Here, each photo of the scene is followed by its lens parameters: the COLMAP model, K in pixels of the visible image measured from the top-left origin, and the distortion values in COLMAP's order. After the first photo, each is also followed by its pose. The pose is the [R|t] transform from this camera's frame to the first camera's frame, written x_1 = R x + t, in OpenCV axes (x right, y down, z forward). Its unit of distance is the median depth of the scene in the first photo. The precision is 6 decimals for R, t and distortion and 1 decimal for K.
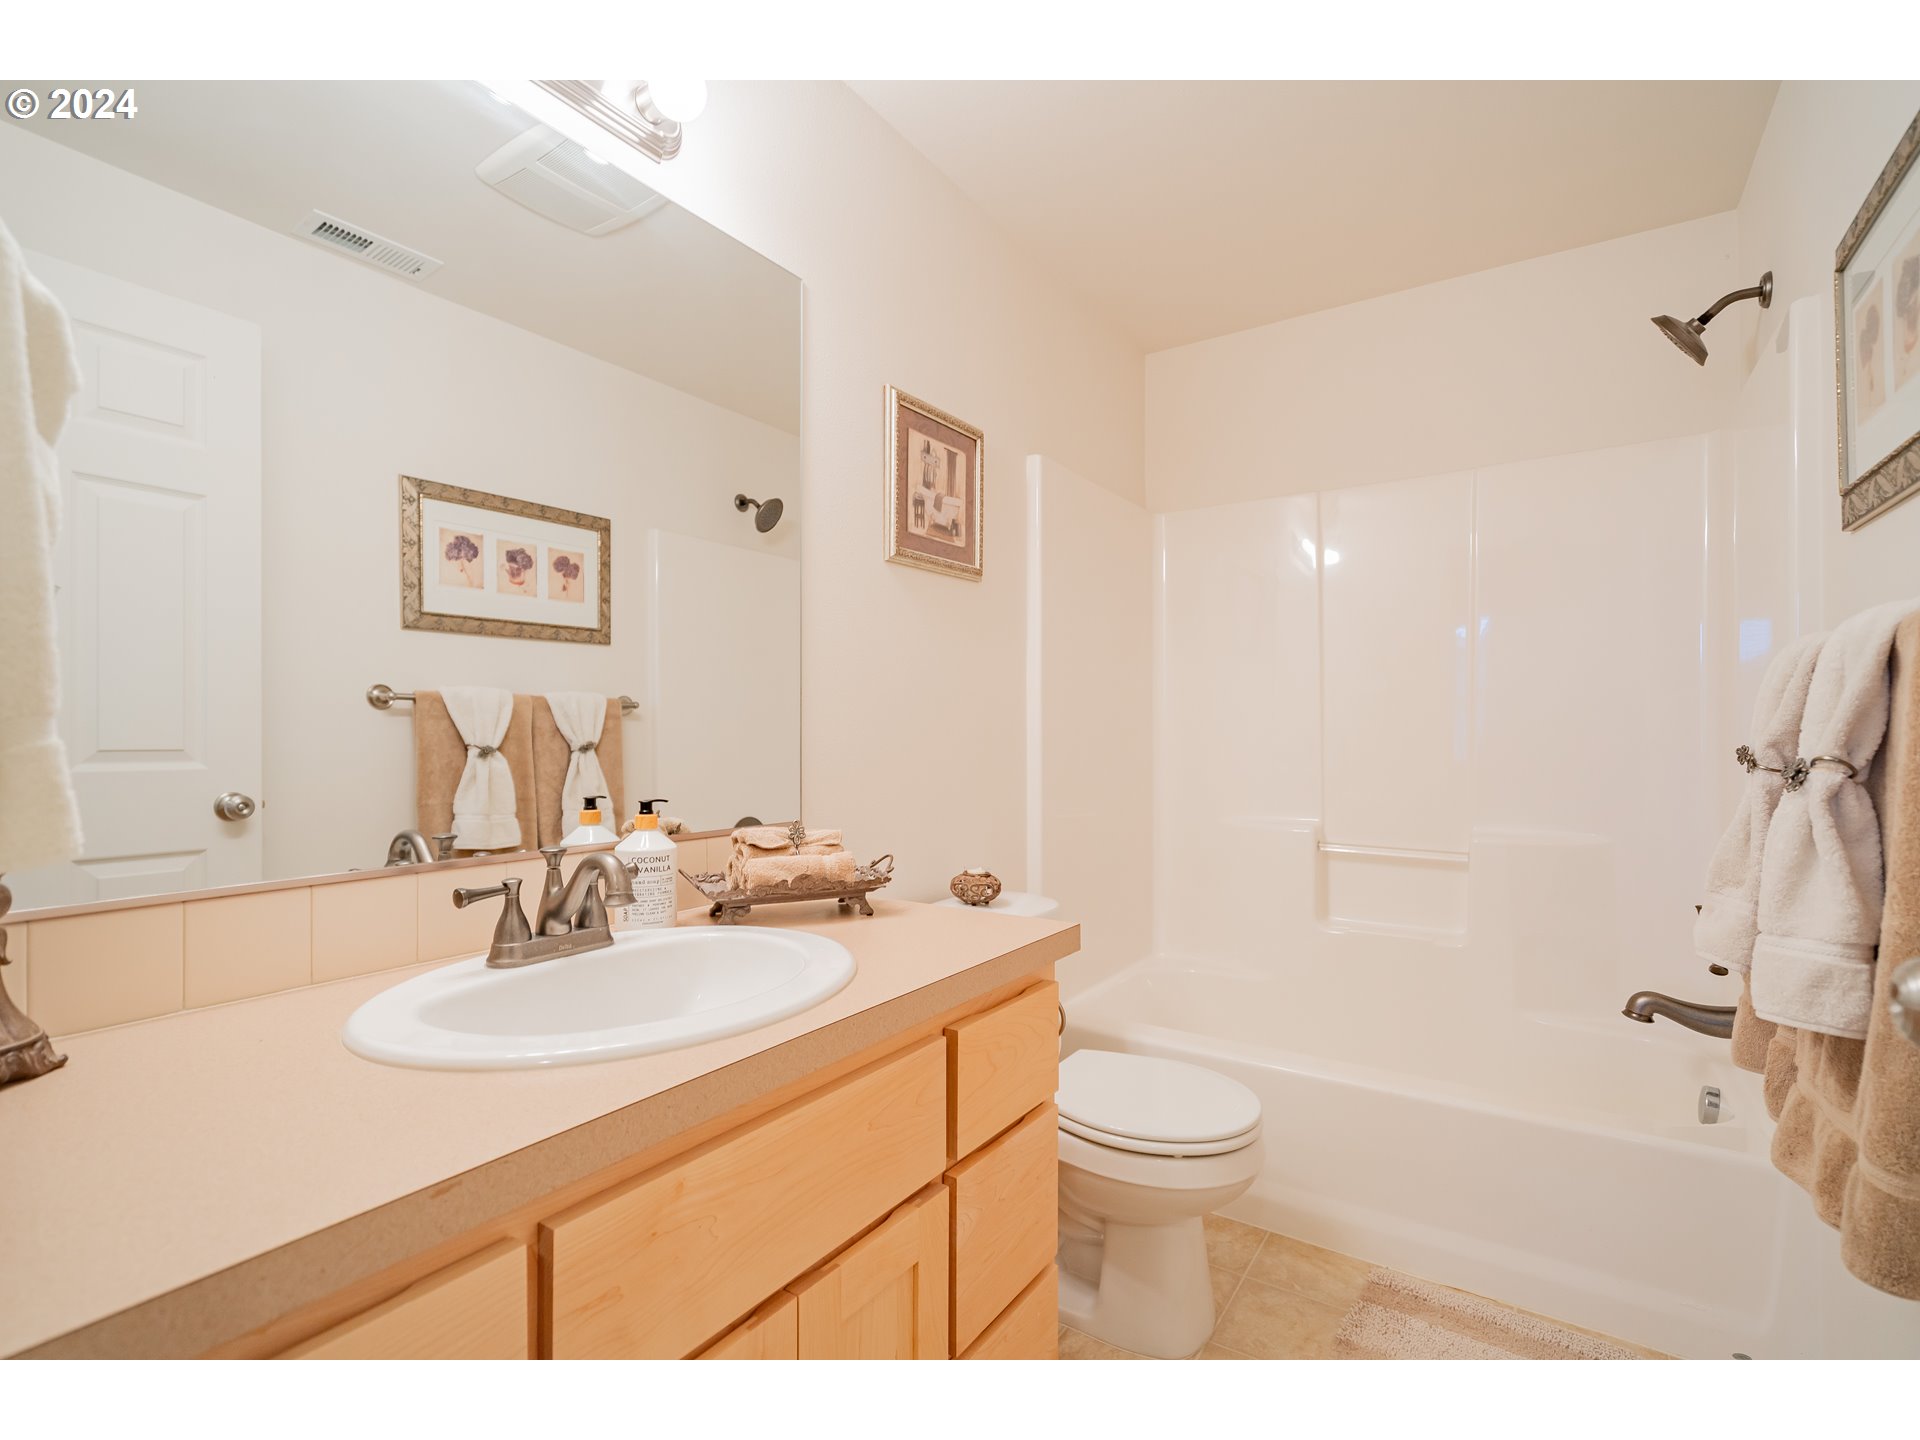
lens RADIAL K [[883.3, 0, 948.6], [0, 883.3, 724.7], [0, 0, 1]] dist [-0.000188, 0.000462]
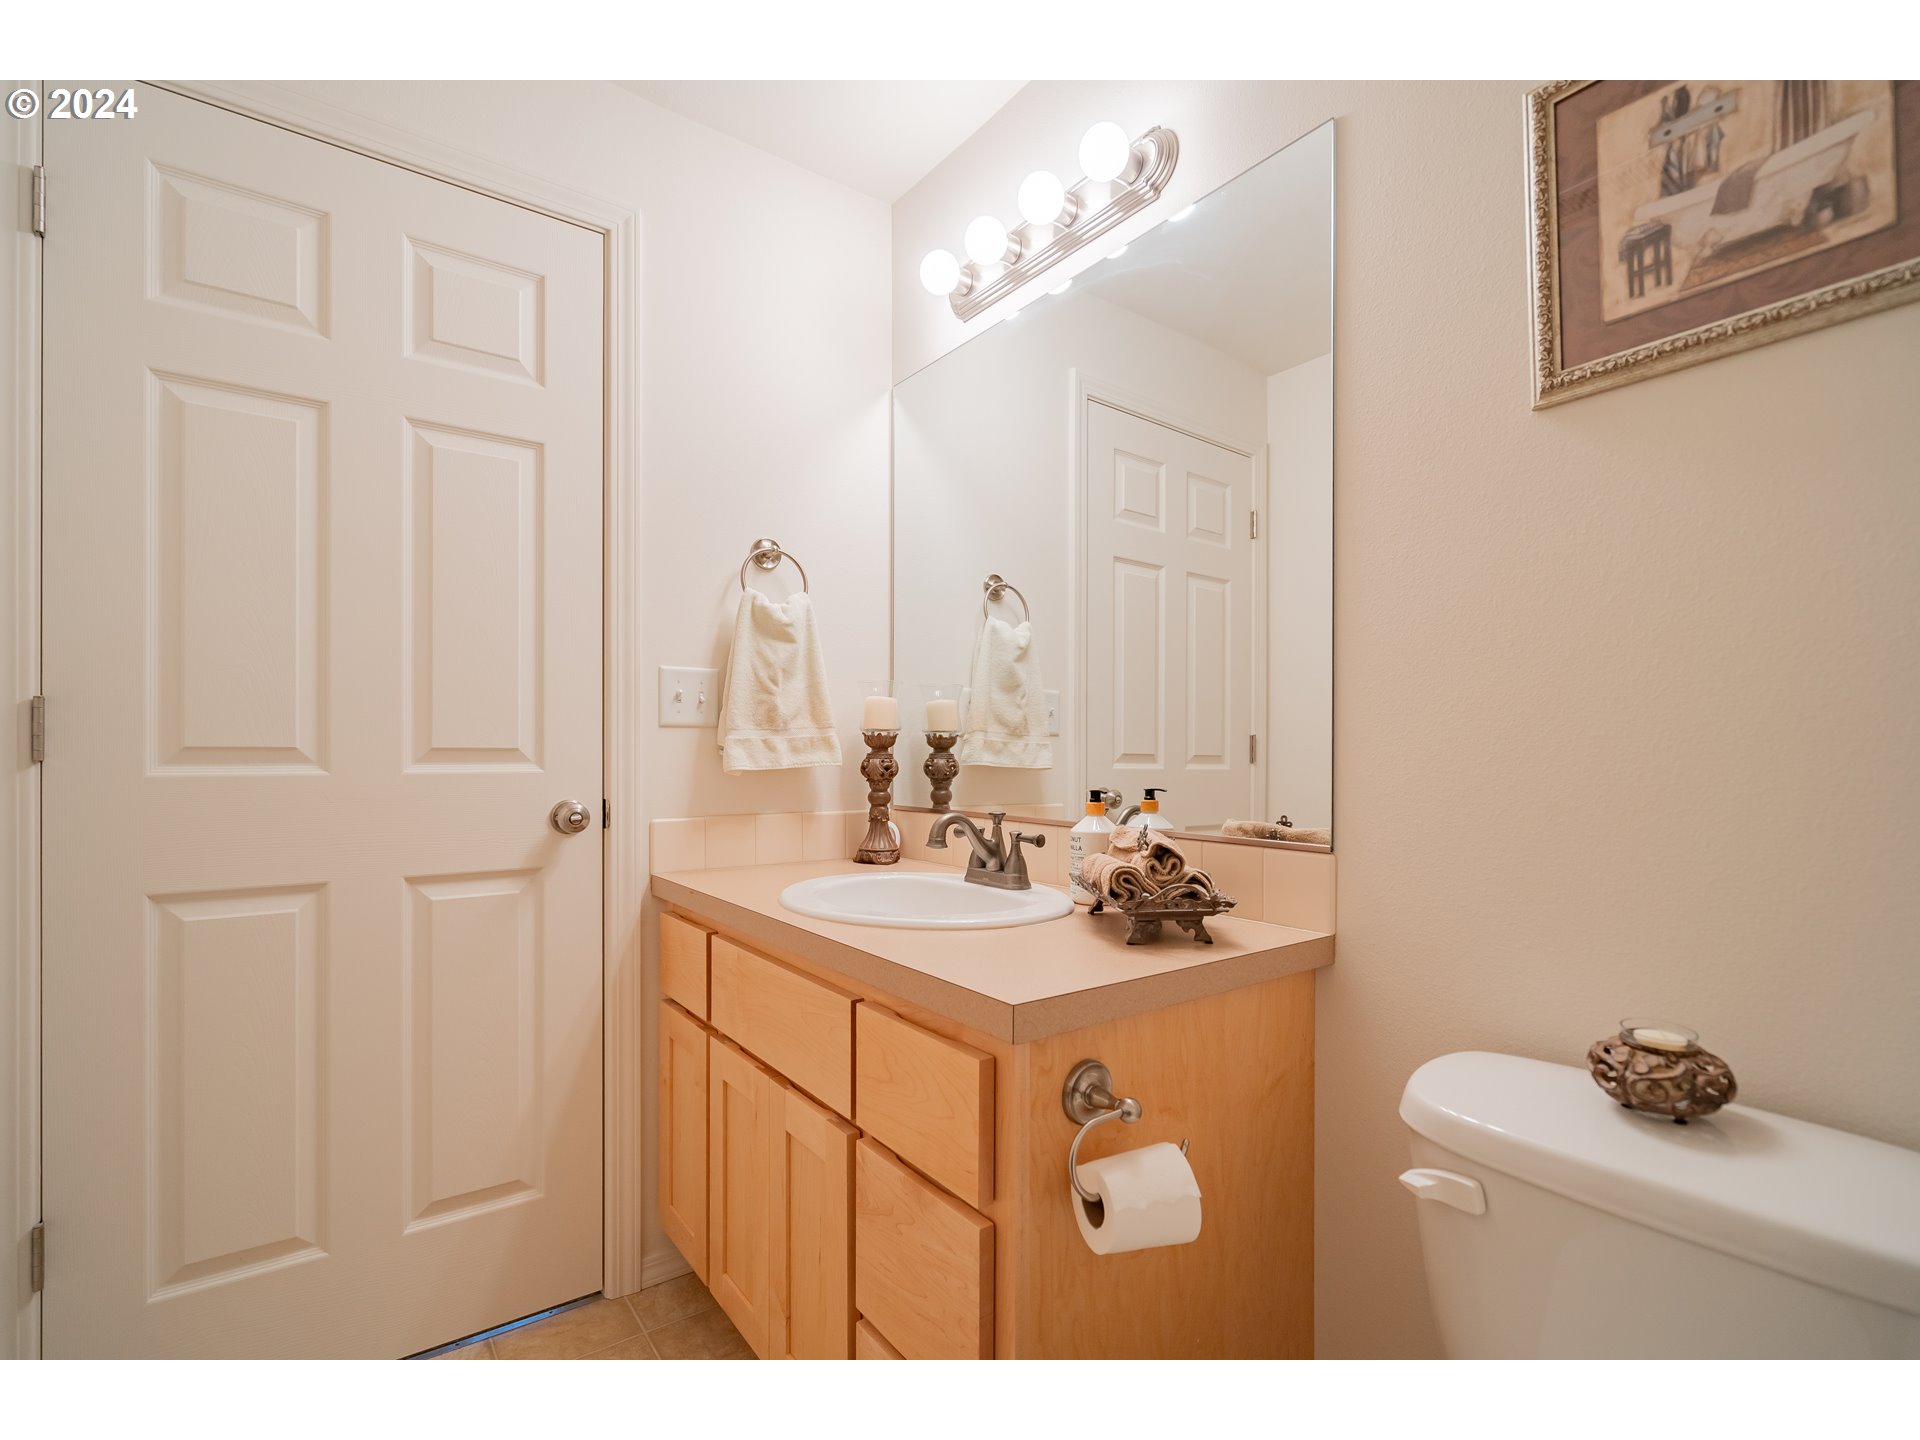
lens RADIAL K [[883.3, 0, 948.6], [0, 883.3, 724.7], [0, 0, 1]] dist [-0.000188, 0.000462]
pose [[-0.339146, -0.024620, -0.940412, 0.539182], [0.009808, 0.999511, -0.029705, 0.021216], [0.940683, -0.019297, -0.338738, 0.799517]]
